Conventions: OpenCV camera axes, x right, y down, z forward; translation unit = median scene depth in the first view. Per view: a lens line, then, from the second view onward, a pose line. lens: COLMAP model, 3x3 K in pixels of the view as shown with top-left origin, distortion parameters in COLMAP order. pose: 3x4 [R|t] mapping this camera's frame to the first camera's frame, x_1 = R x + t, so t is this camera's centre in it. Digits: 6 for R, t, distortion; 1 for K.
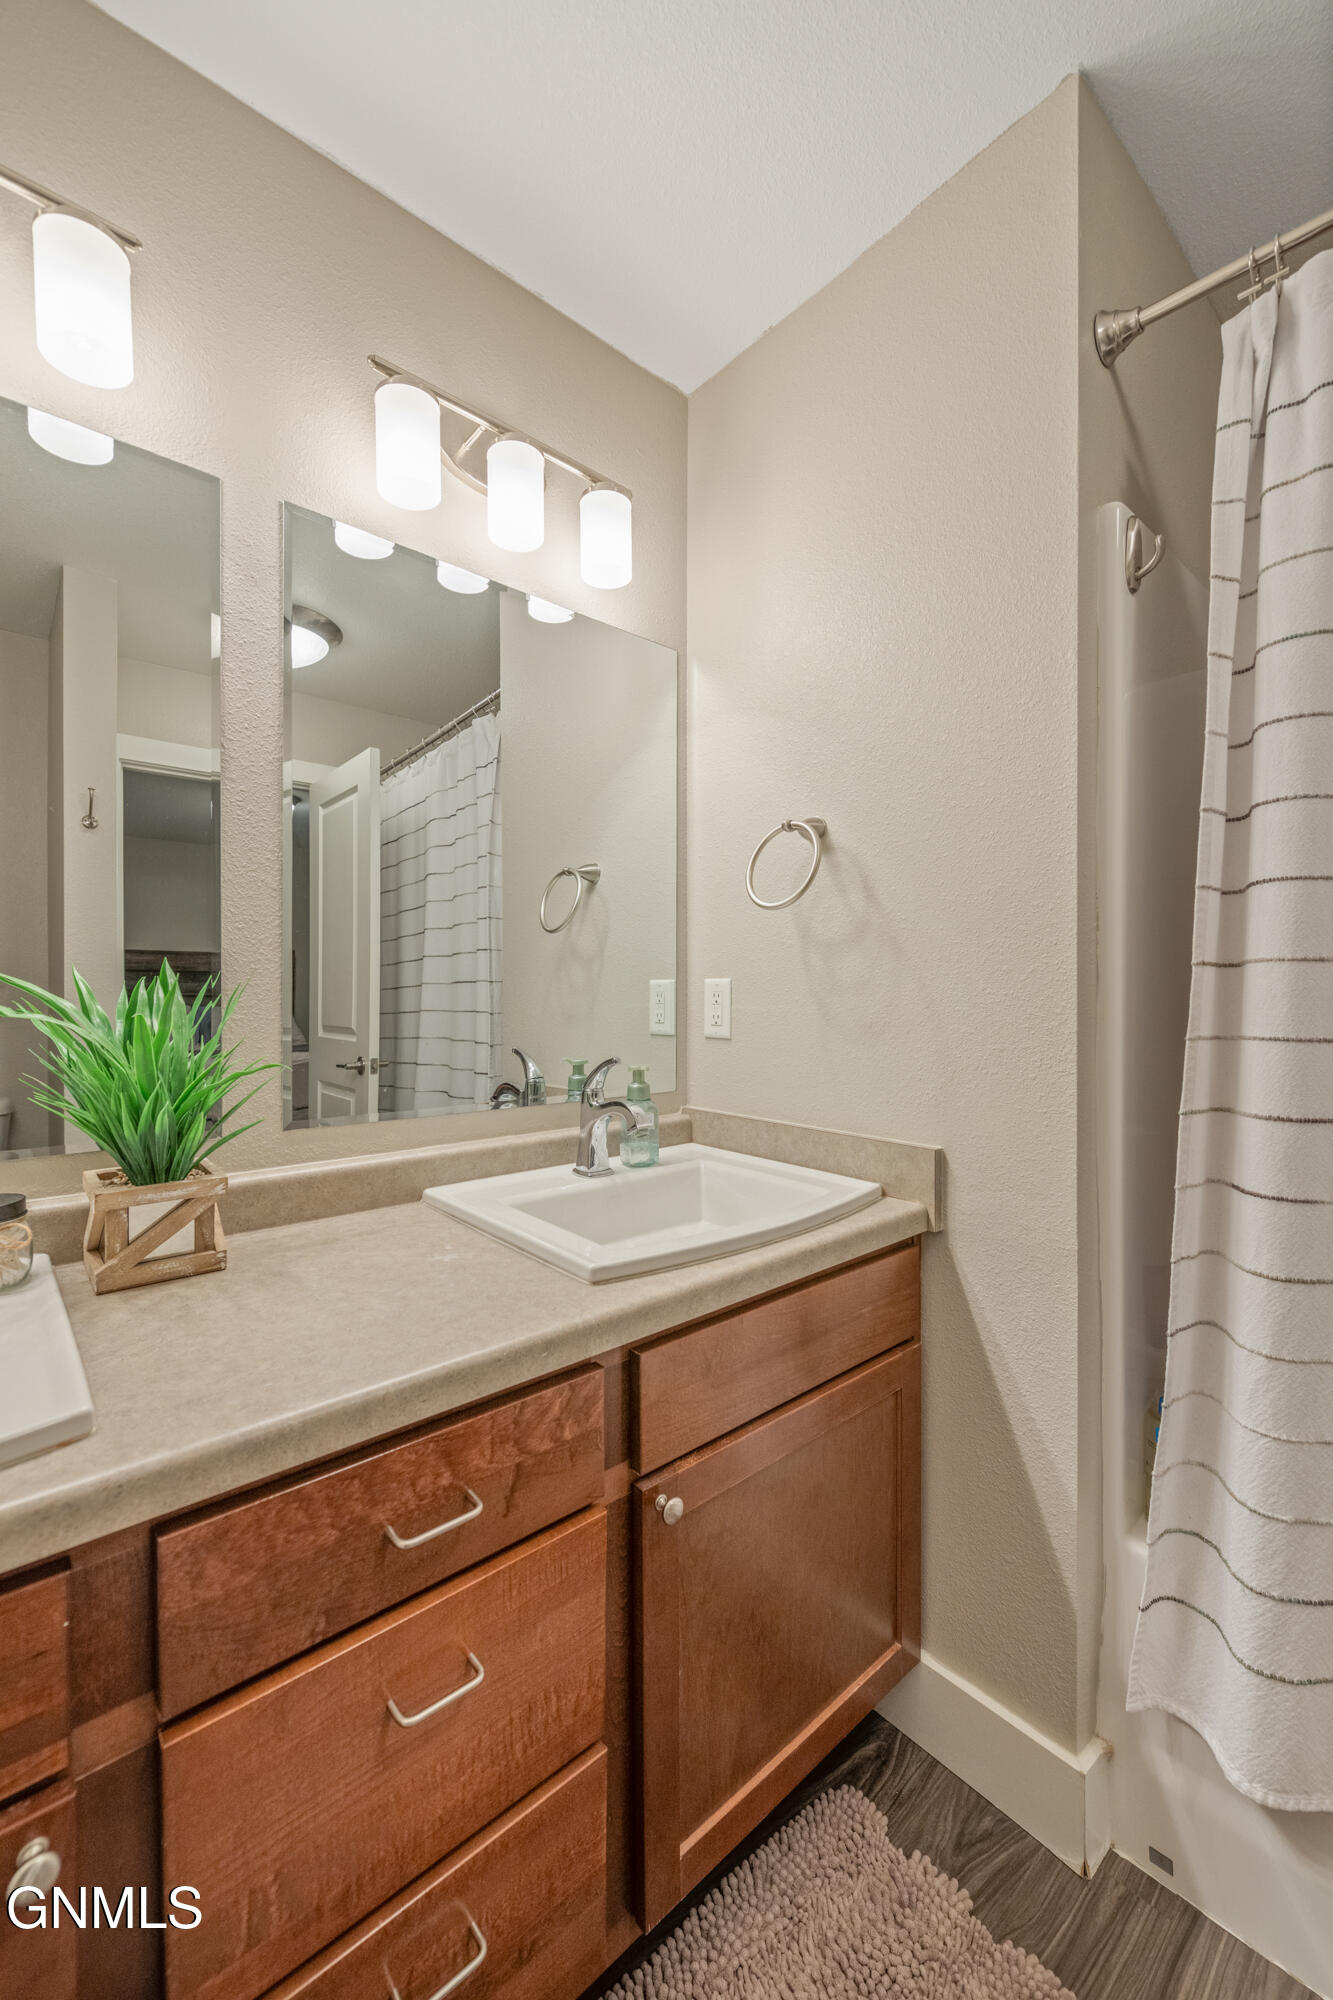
lens RADIAL K [[799.5, 0, 659.5], [0, 799.5, 996.6], [0, 0, 1]] dist [0.001406, -0.001680]
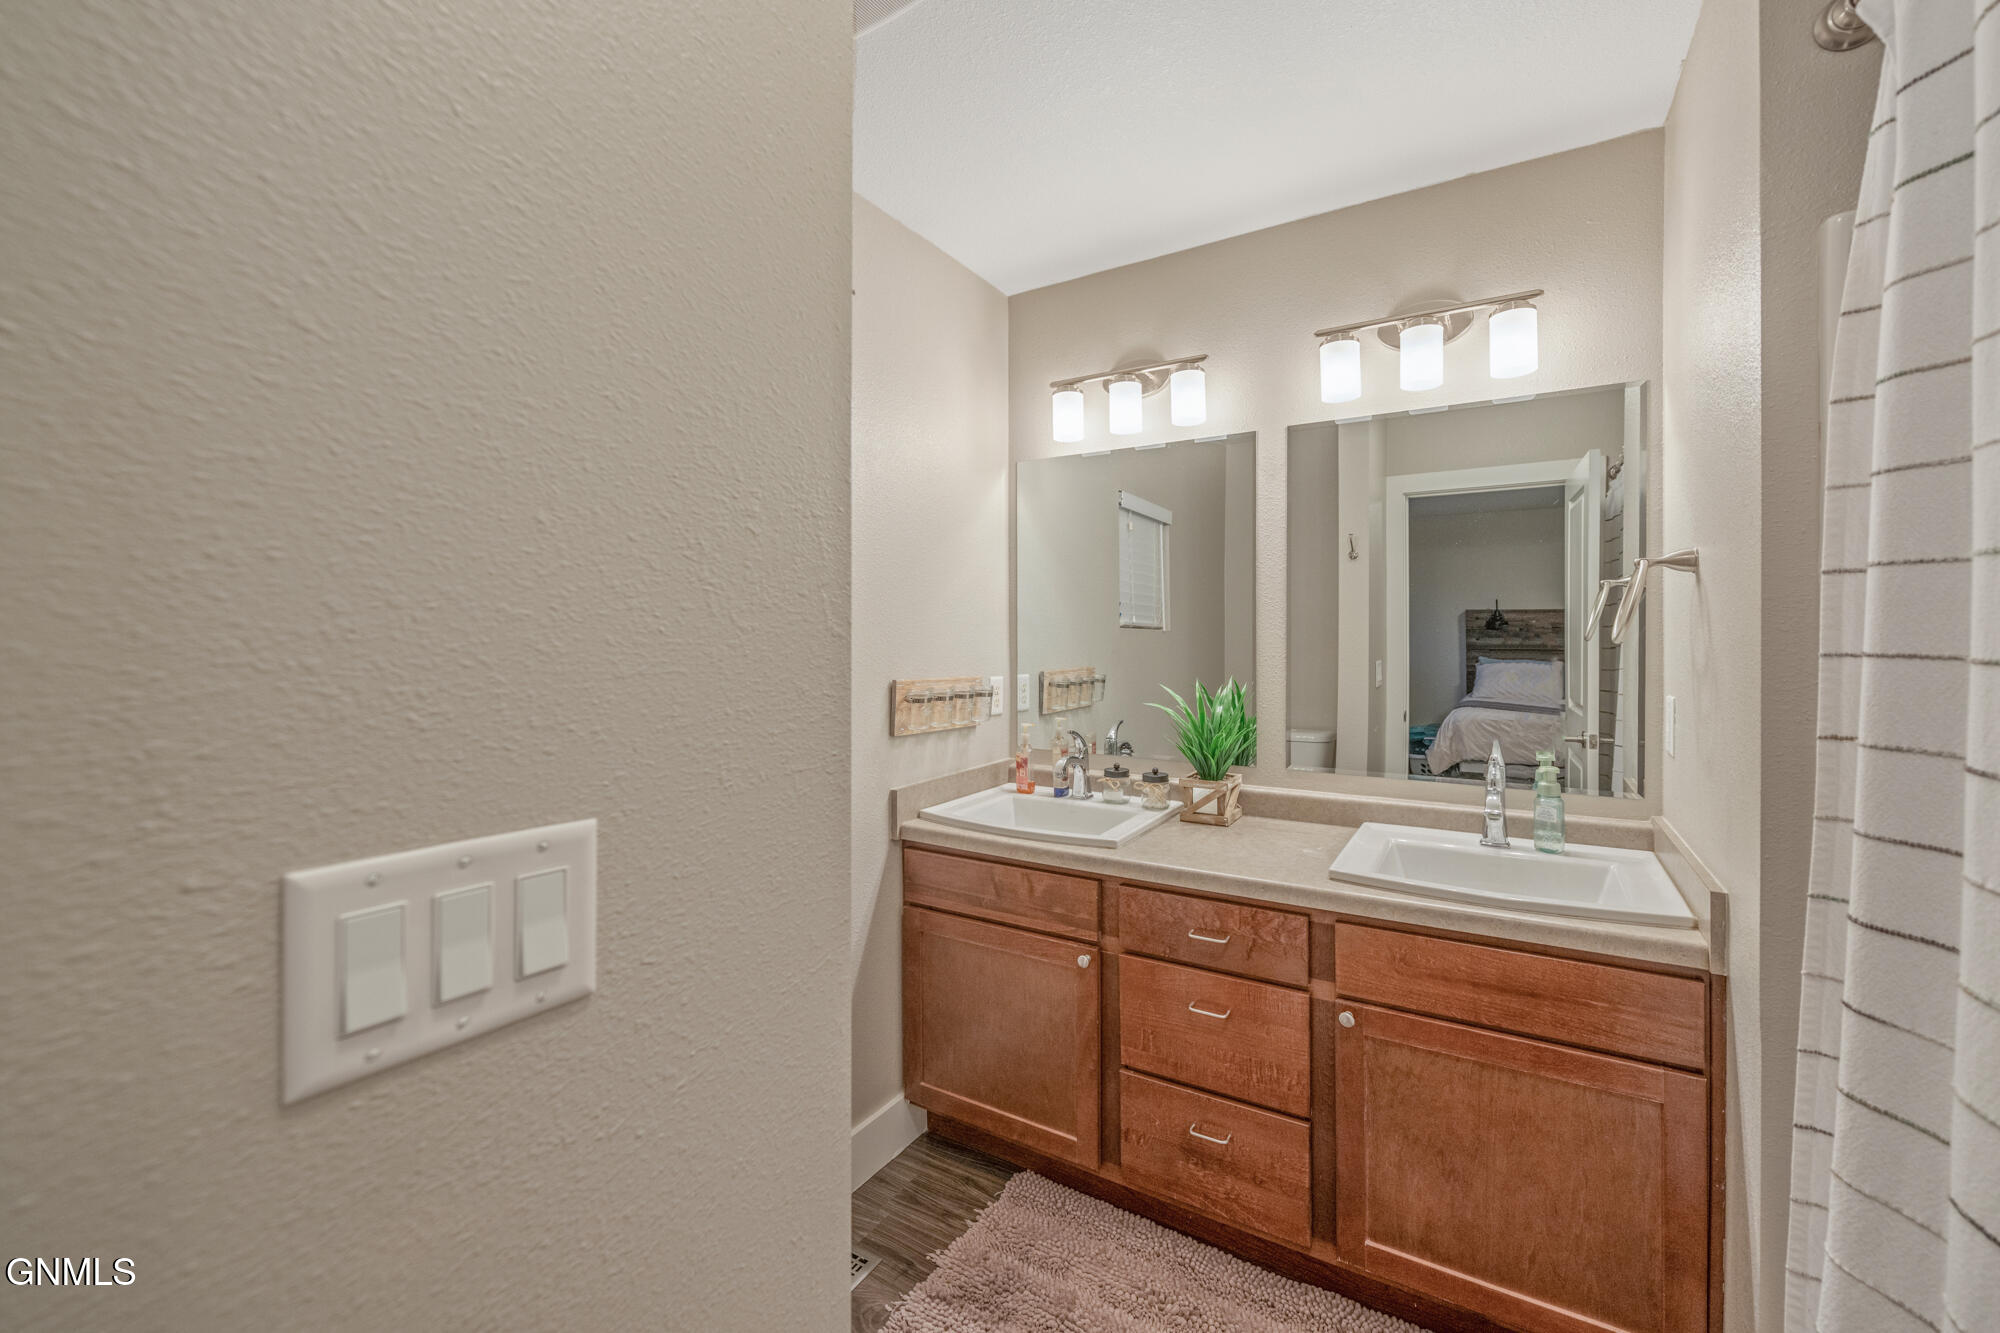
lens RADIAL K [[799.5, 0, 1011.2], [0, 799.5, 652.4], [0, 0, 1]] dist [0.001406, -0.001680]
pose [[0.289883, 0.017197, -0.956907, 1.333733], [0.002568, 0.999821, 0.018746, -0.167192], [0.957059, -0.007891, 0.289787, -0.168651]]
